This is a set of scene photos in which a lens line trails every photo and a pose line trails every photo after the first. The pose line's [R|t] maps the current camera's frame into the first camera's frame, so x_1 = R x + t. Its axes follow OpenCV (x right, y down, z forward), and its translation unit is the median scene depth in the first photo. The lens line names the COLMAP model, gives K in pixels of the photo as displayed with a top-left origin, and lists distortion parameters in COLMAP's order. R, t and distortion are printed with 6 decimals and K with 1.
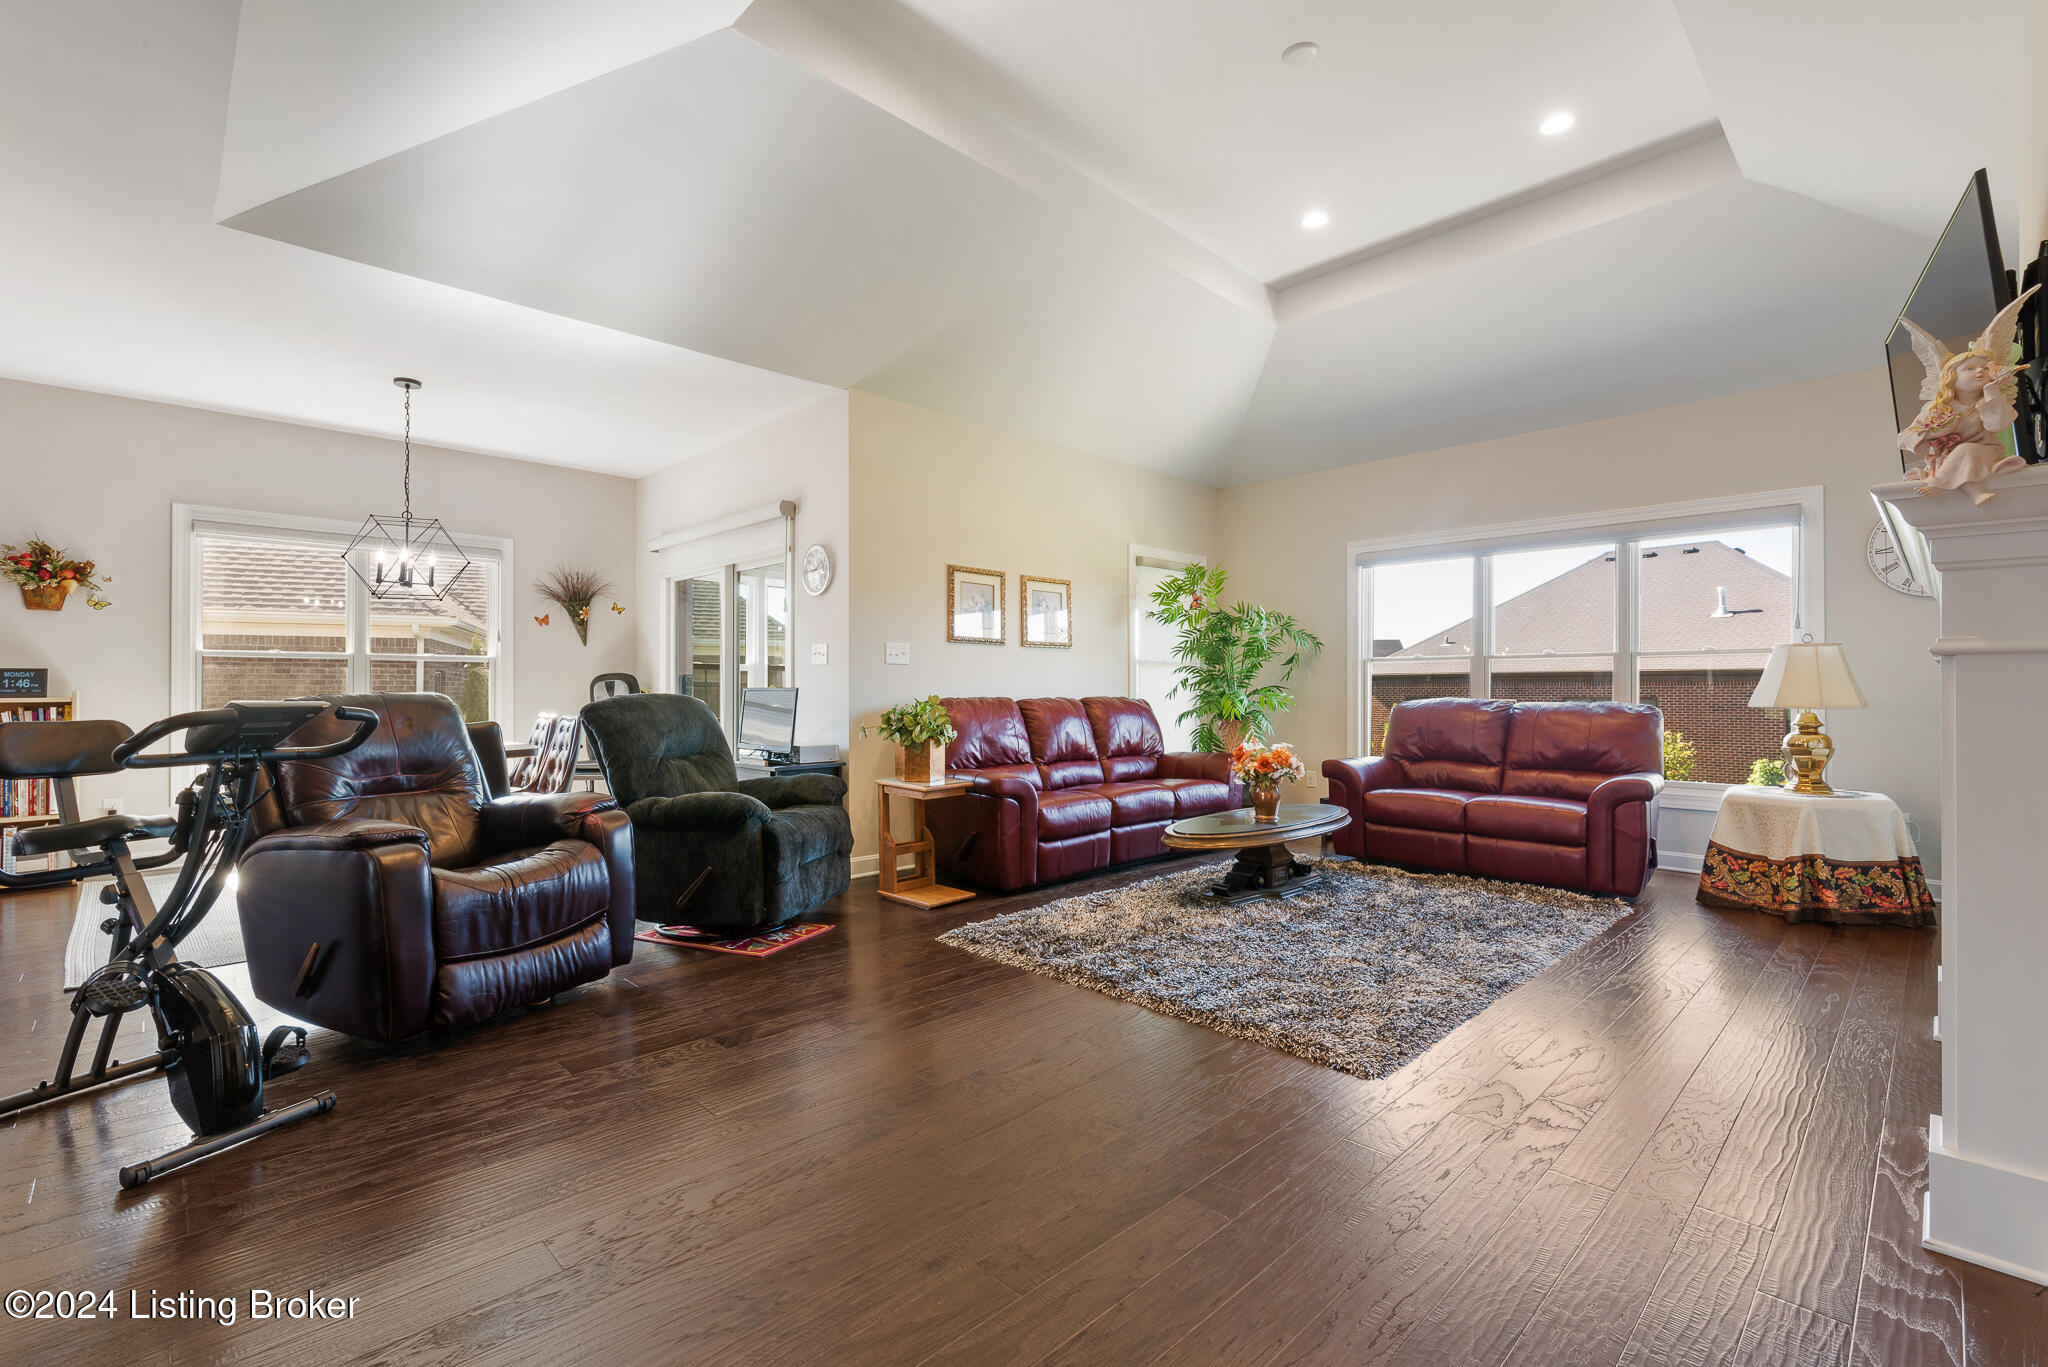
lens RADIAL K [[889.2, 0, 1016.5], [0, 889.2, 686.9], [0, 0, 1]] dist [0.001757, 0.000858]
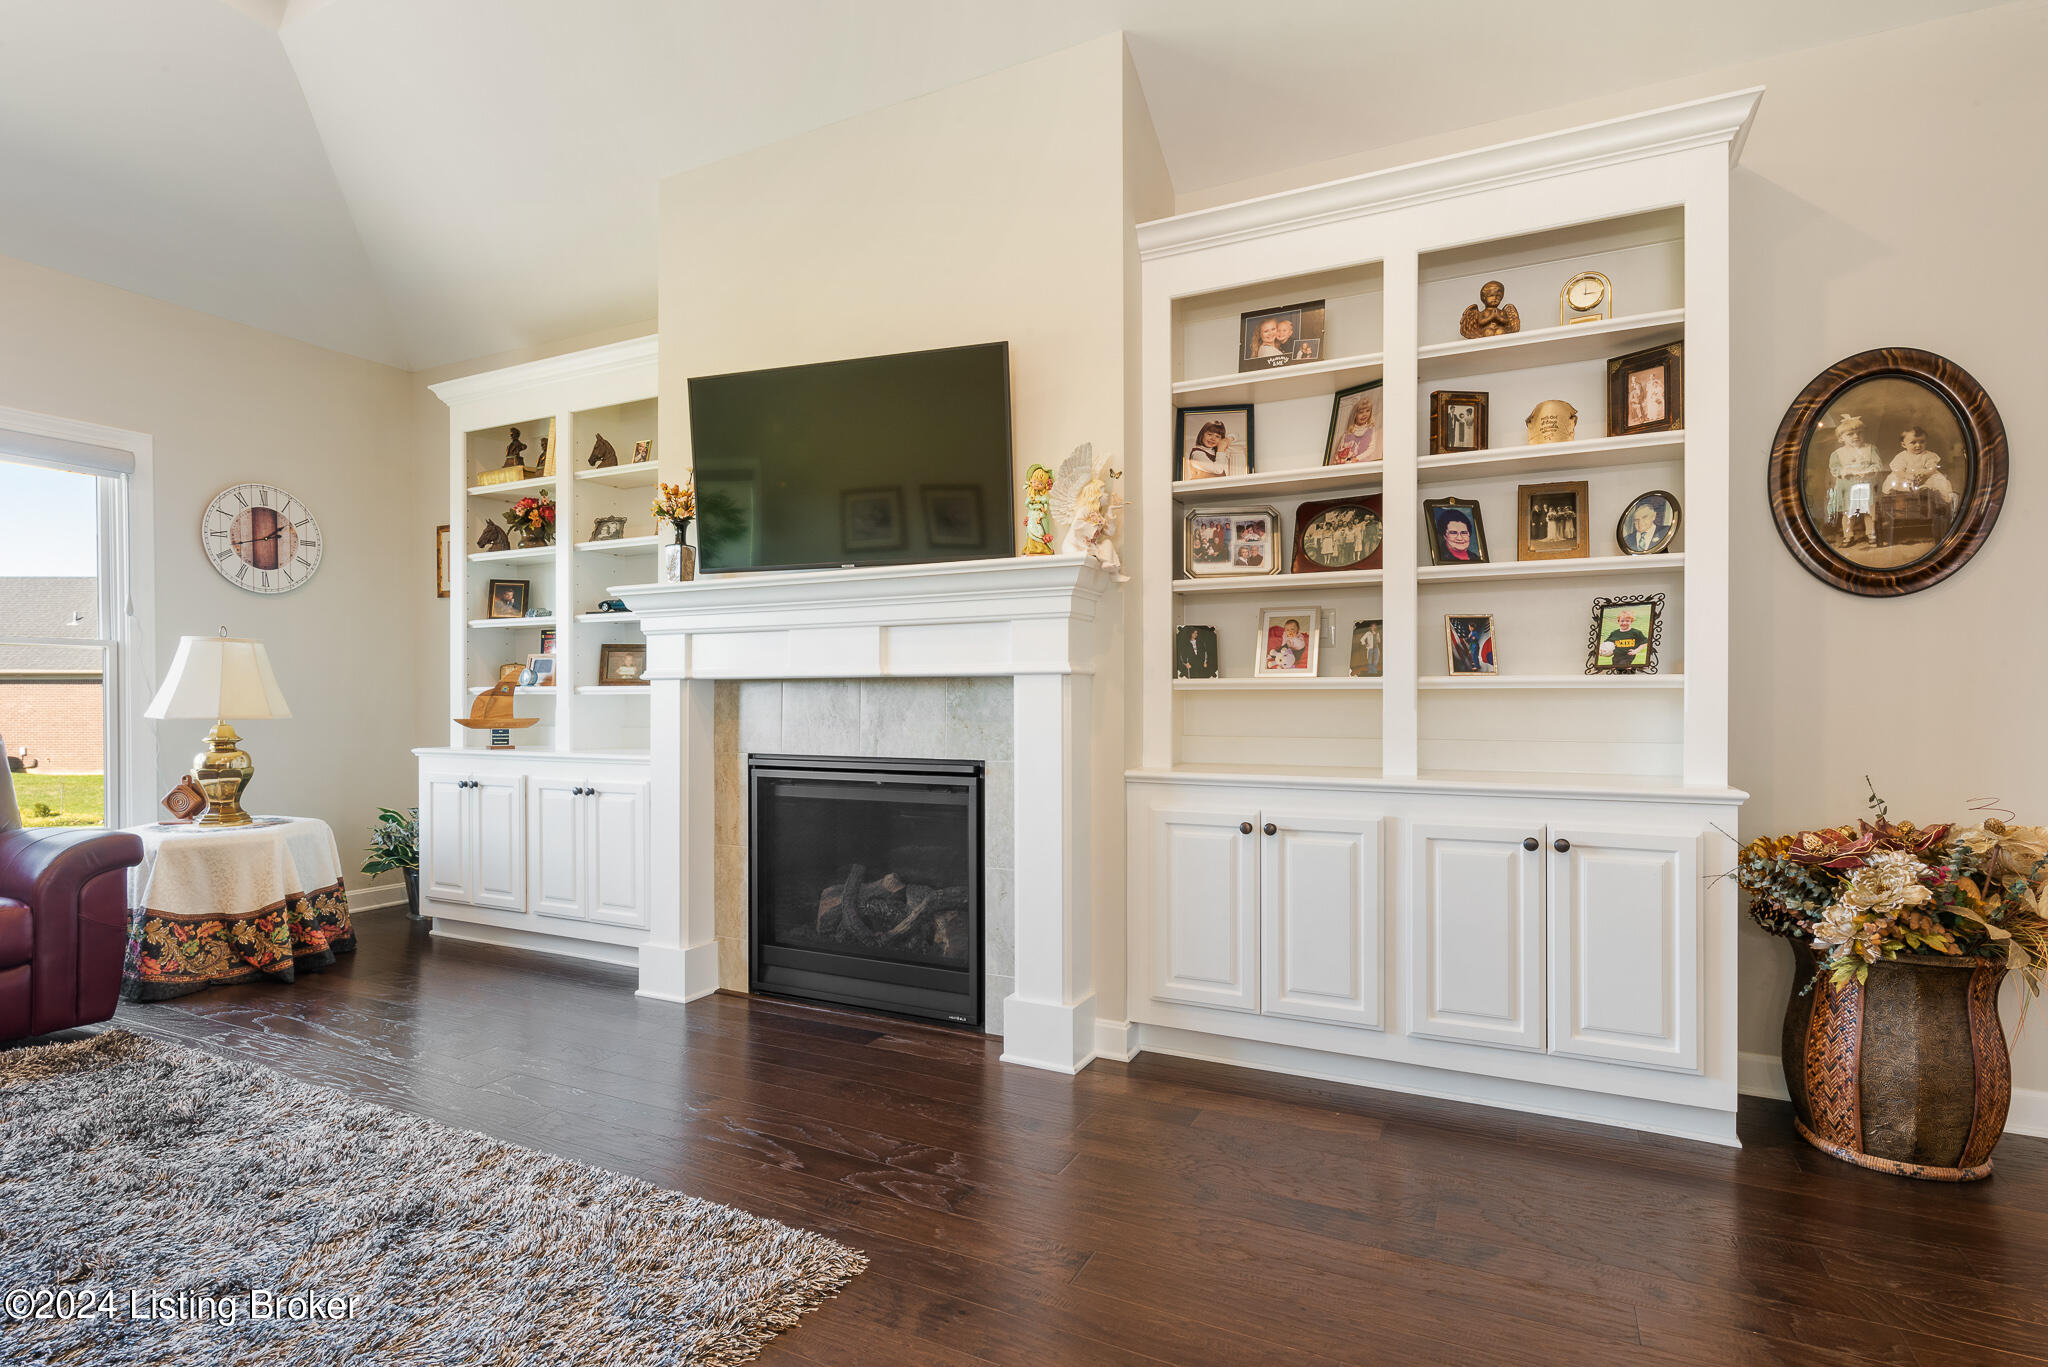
lens RADIAL K [[1018.6, 0, 1015.4], [0, 1018.6, 704.5], [0, 0, 1]] dist [0.000175, 0.000213]
pose [[-0.322227, -0.006565, 0.946640, -0.192372], [-0.004691, 0.999975, 0.005338, 0.002157], [-0.946651, -0.002720, -0.322250, 0.574299]]
